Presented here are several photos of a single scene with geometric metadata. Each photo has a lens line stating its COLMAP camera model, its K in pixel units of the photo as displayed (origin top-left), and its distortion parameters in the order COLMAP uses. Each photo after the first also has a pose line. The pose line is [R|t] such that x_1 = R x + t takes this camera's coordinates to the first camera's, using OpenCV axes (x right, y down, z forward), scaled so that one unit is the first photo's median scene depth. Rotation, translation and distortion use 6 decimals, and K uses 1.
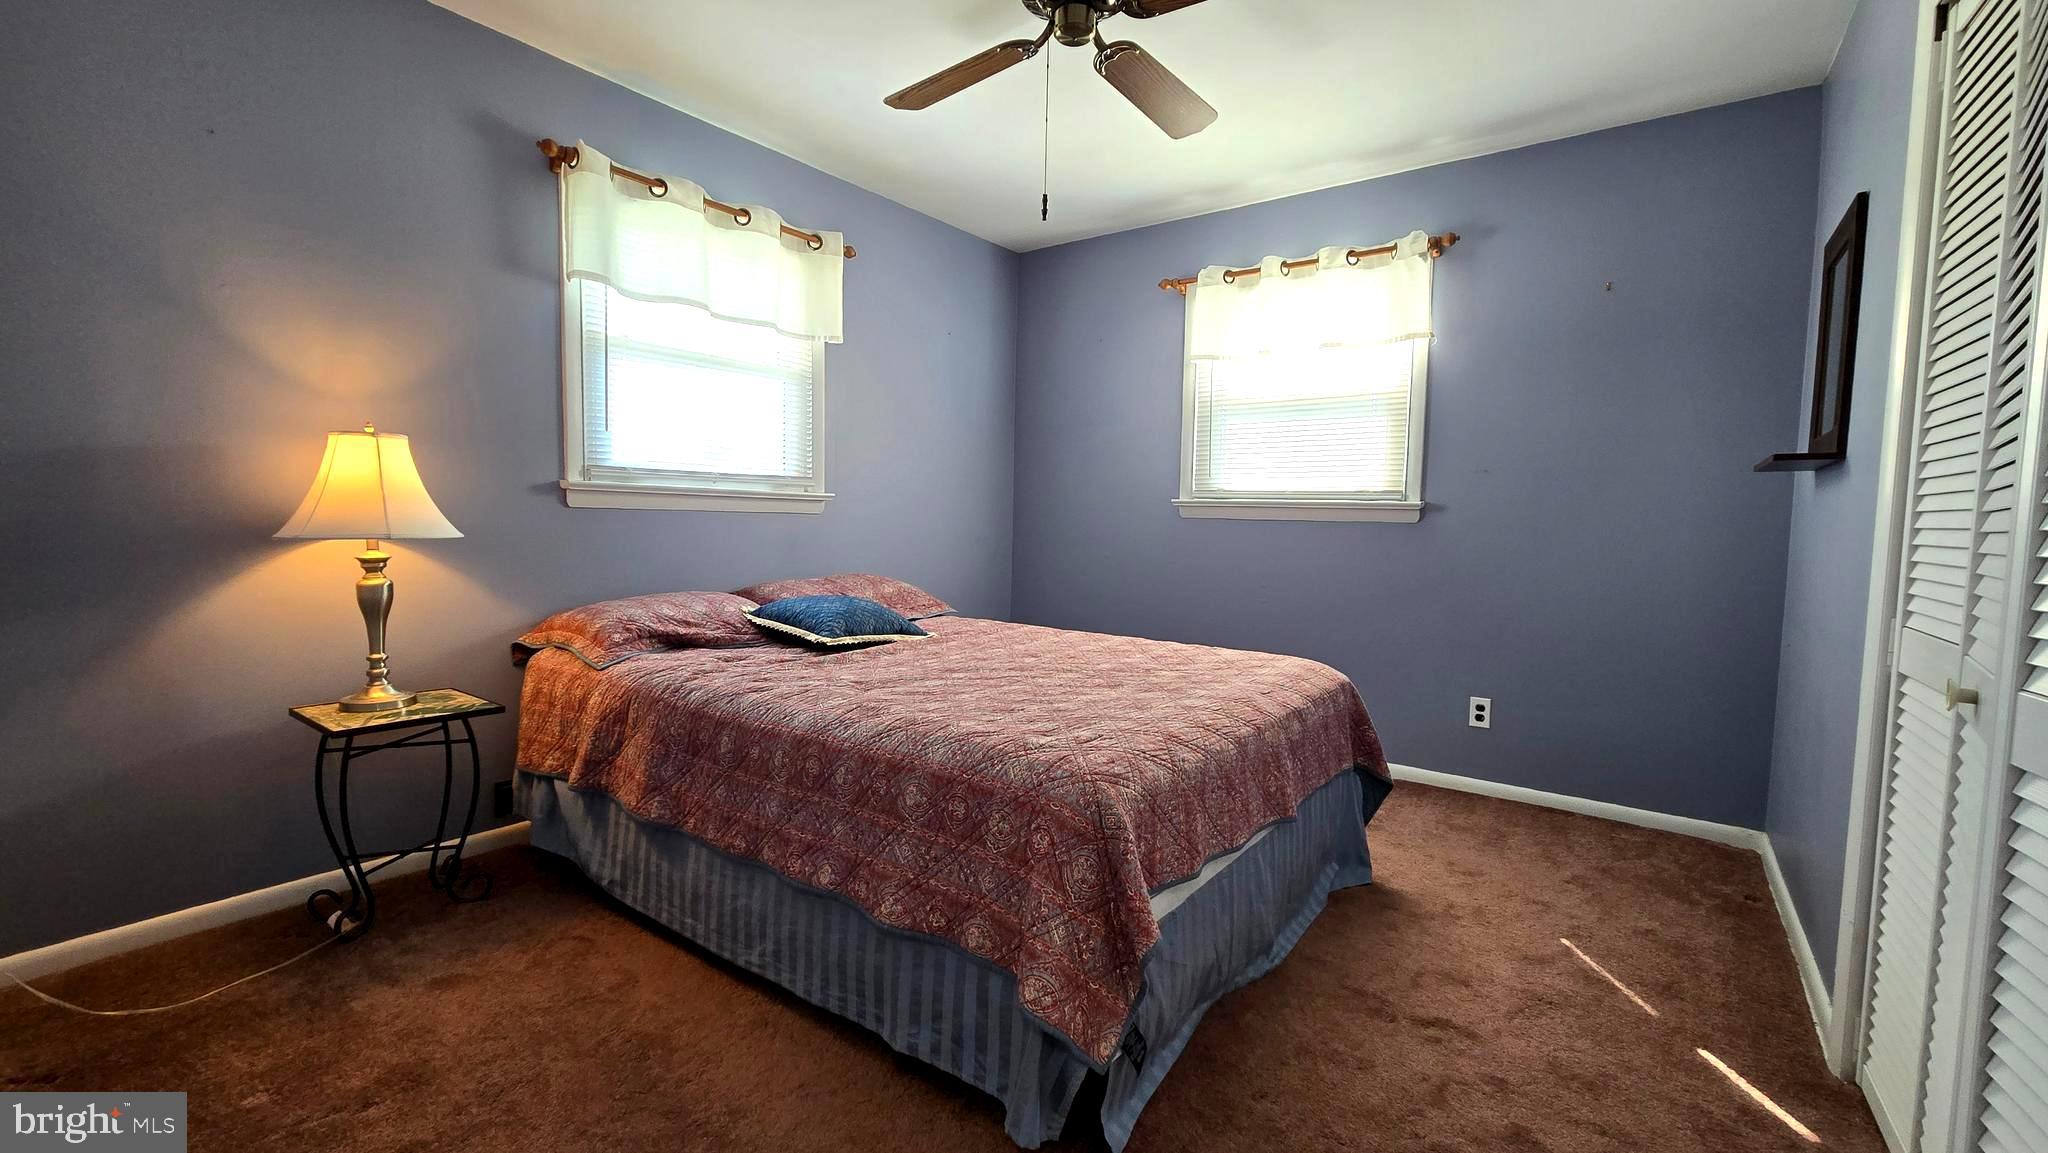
lens RADIAL K [[841.1, 0, 1018.5], [0, 841.1, 575.9], [0, 0, 1]] dist [0.000981, 0.000572]
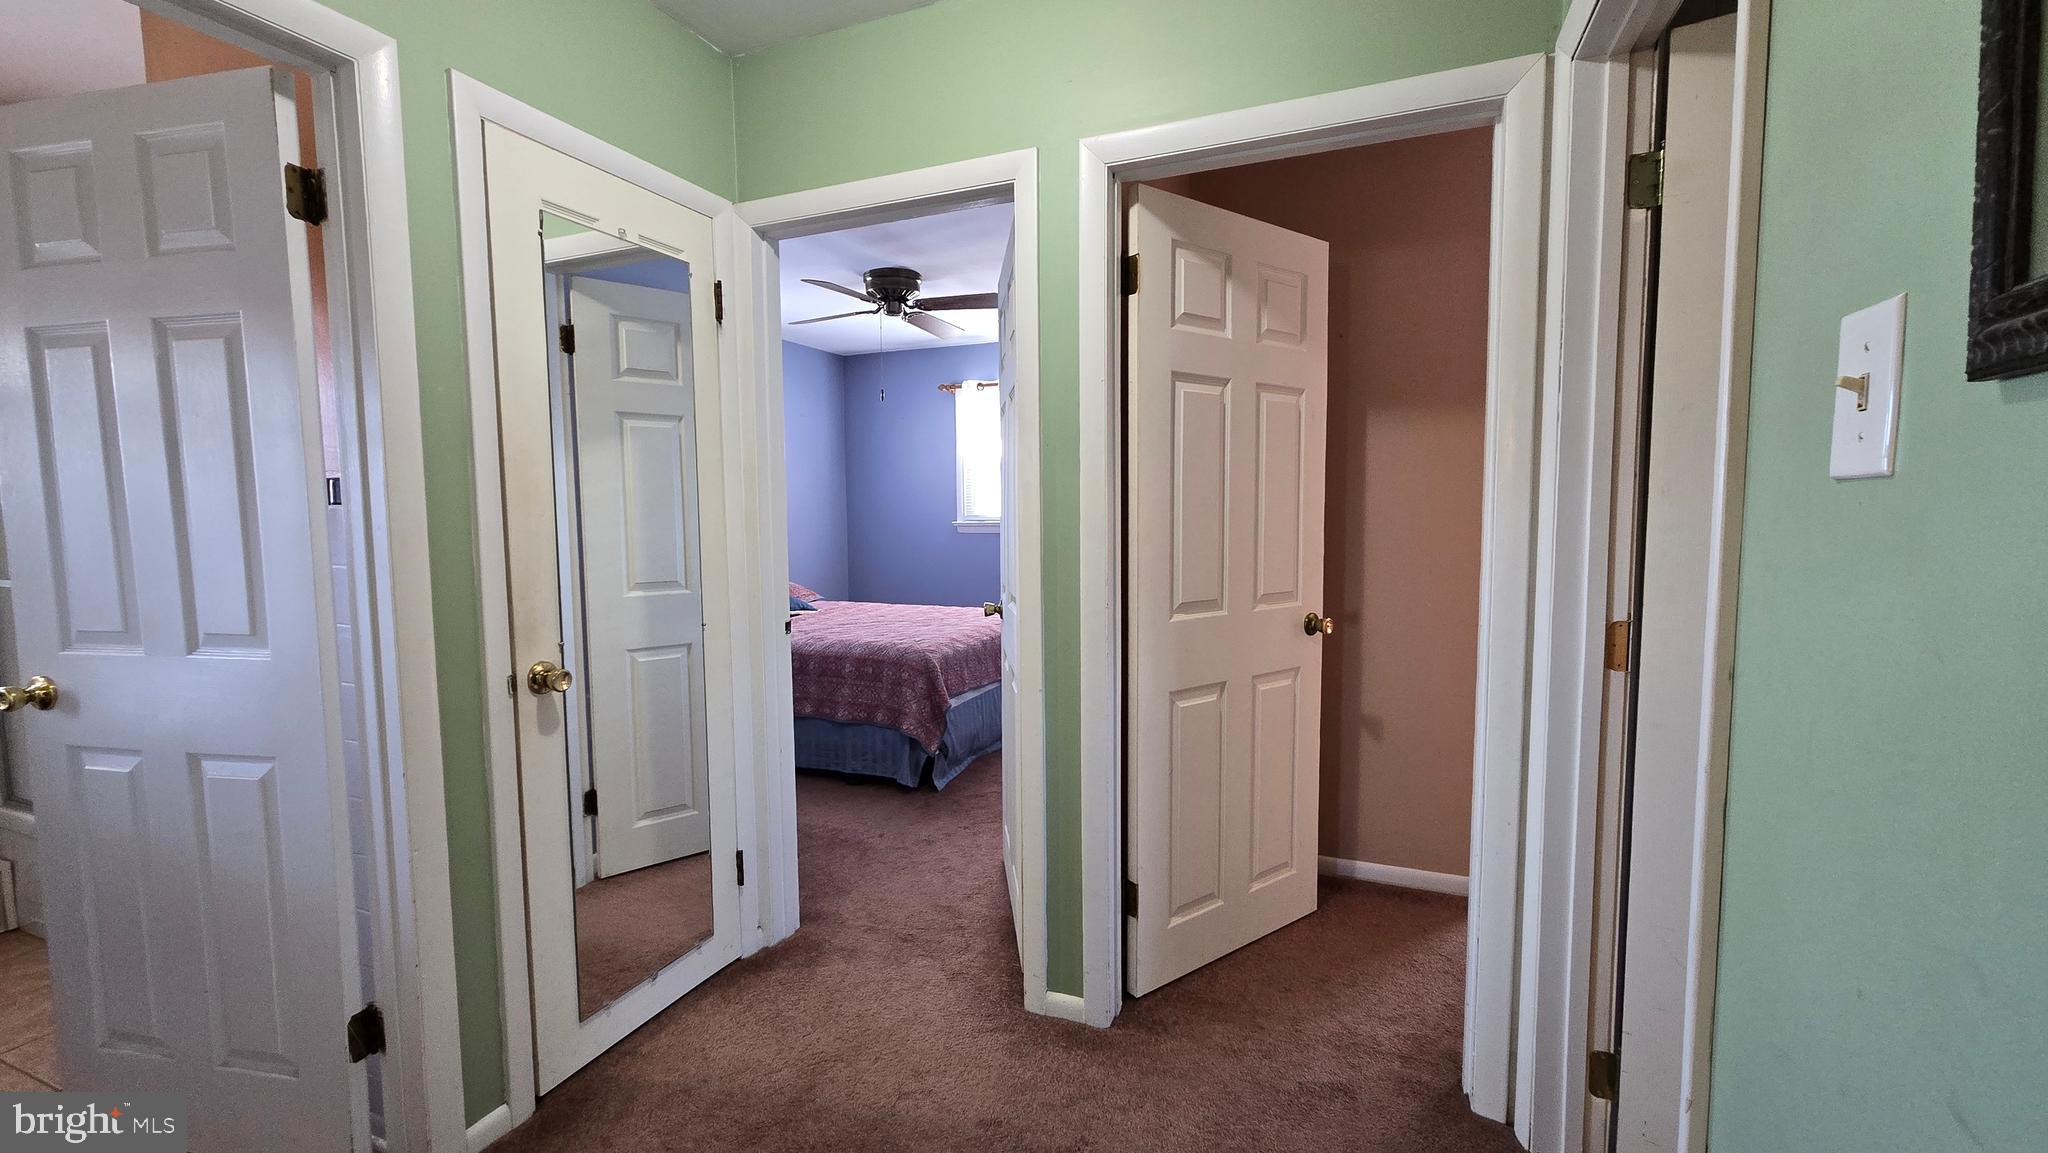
lens RADIAL K [[841.1, 0, 1018.5], [0, 841.1, 575.9], [0, 0, 1]] dist [0.000981, 0.000572]
pose [[0.968706, -0.048792, 0.243367, -0.234012], [0.045910, 0.998792, 0.017505, -0.023931], [-0.243927, -0.005784, 0.969776, -1.505438]]
